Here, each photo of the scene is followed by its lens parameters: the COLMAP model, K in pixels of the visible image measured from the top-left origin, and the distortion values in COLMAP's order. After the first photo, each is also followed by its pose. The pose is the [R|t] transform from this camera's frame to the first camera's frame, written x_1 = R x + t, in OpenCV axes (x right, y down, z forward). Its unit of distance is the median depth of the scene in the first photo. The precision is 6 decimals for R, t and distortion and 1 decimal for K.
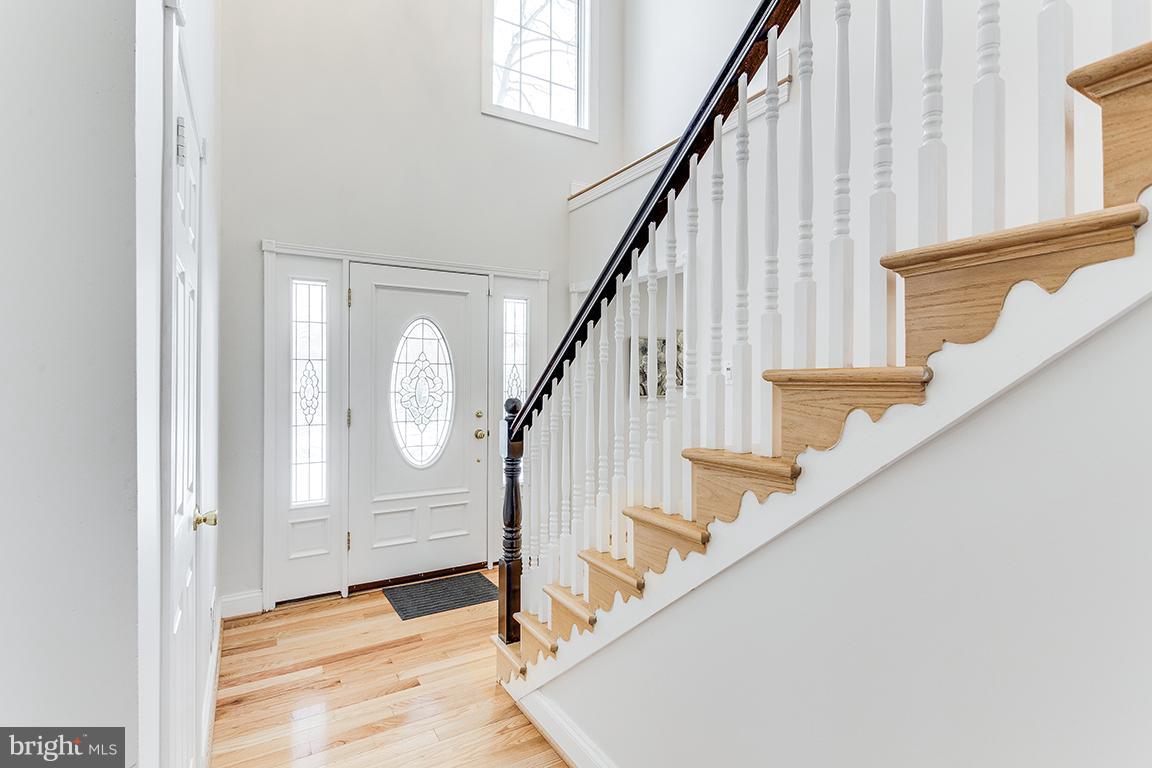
lens RADIAL K [[557.3, 0, 574.0], [0, 557.3, 370.7], [0, 0, 1]] dist [0.001102, -0.000720]
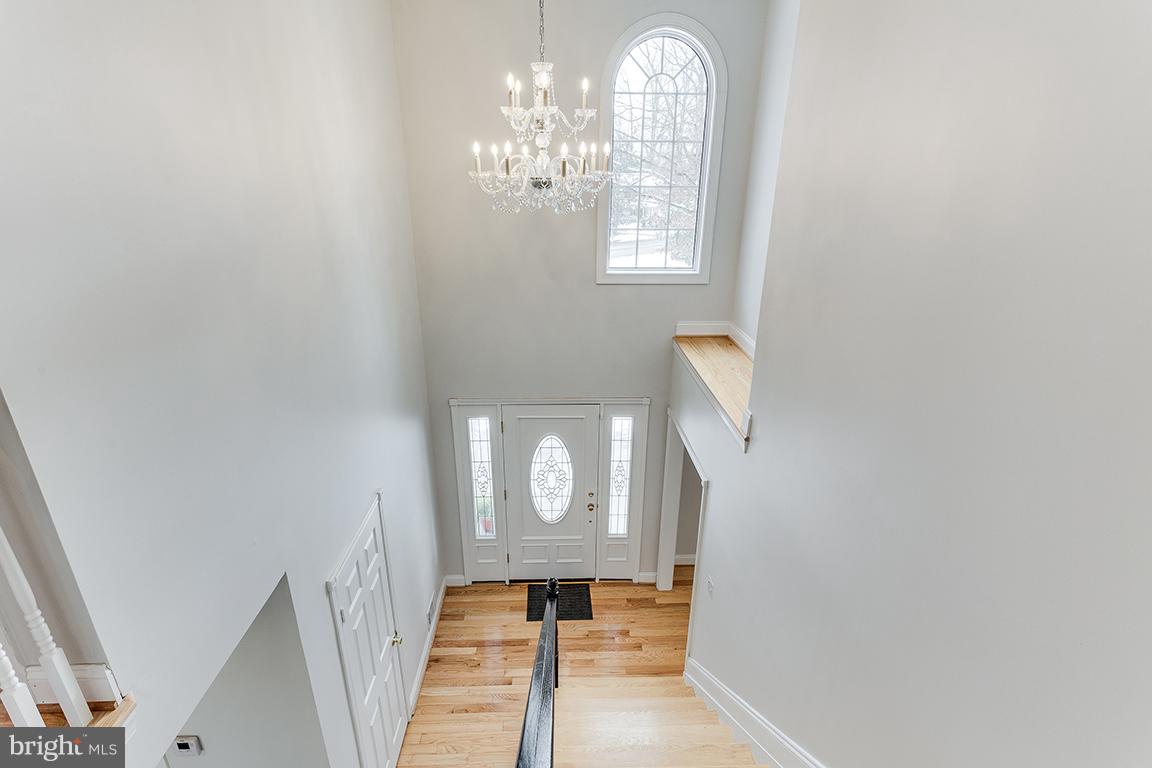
lens RADIAL K [[547.7, 0, 576.4], [0, 547.7, 378.5], [0, 0, 1]] dist [-0.001414, -0.000046]
pose [[0.881326, 0.170434, -0.440701, 0.415939], [-0.001987, 0.934011, 0.357239, -0.796945], [0.472505, -0.313968, 0.823507, -0.095941]]
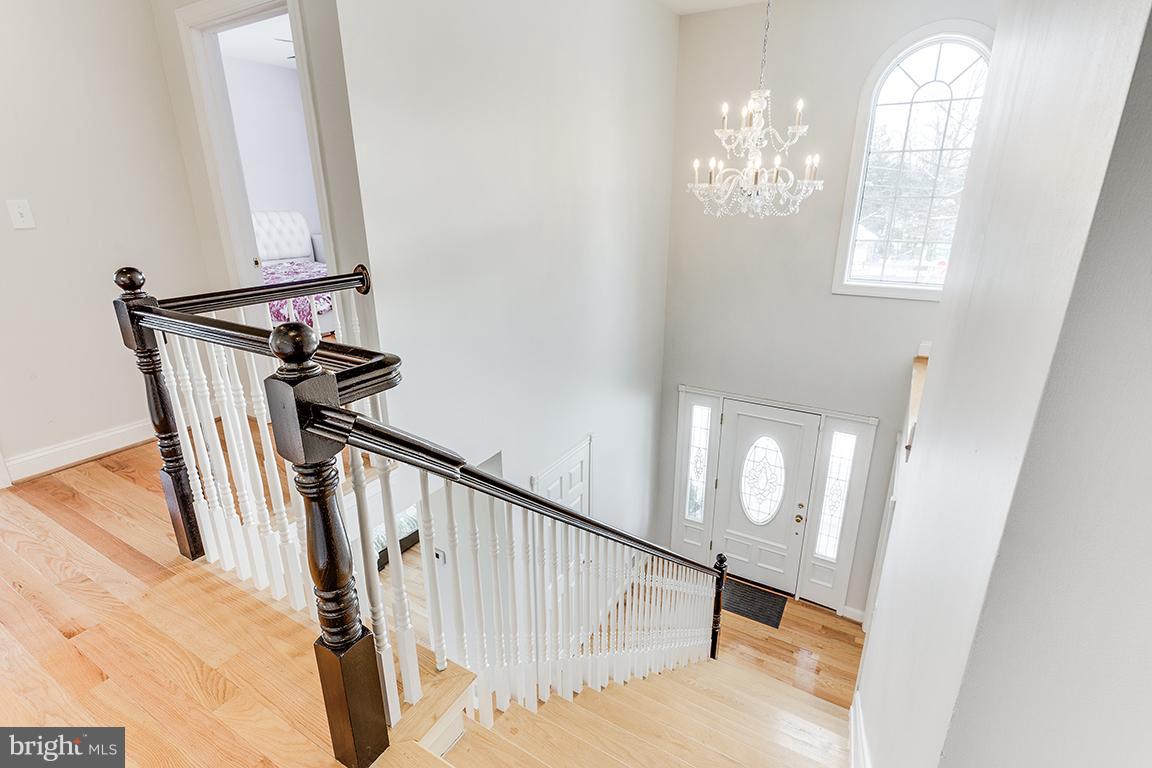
lens RADIAL K [[563.7, 0, 577.4], [0, 563.7, 379.2], [0, 0, 1]] dist [0.002022, -0.000189]
pose [[0.489756, 0.272688, -0.828119, 0.740395], [0.010380, 0.947939, 0.318282, -0.782514], [0.871798, -0.164476, 0.461429, -0.120605]]
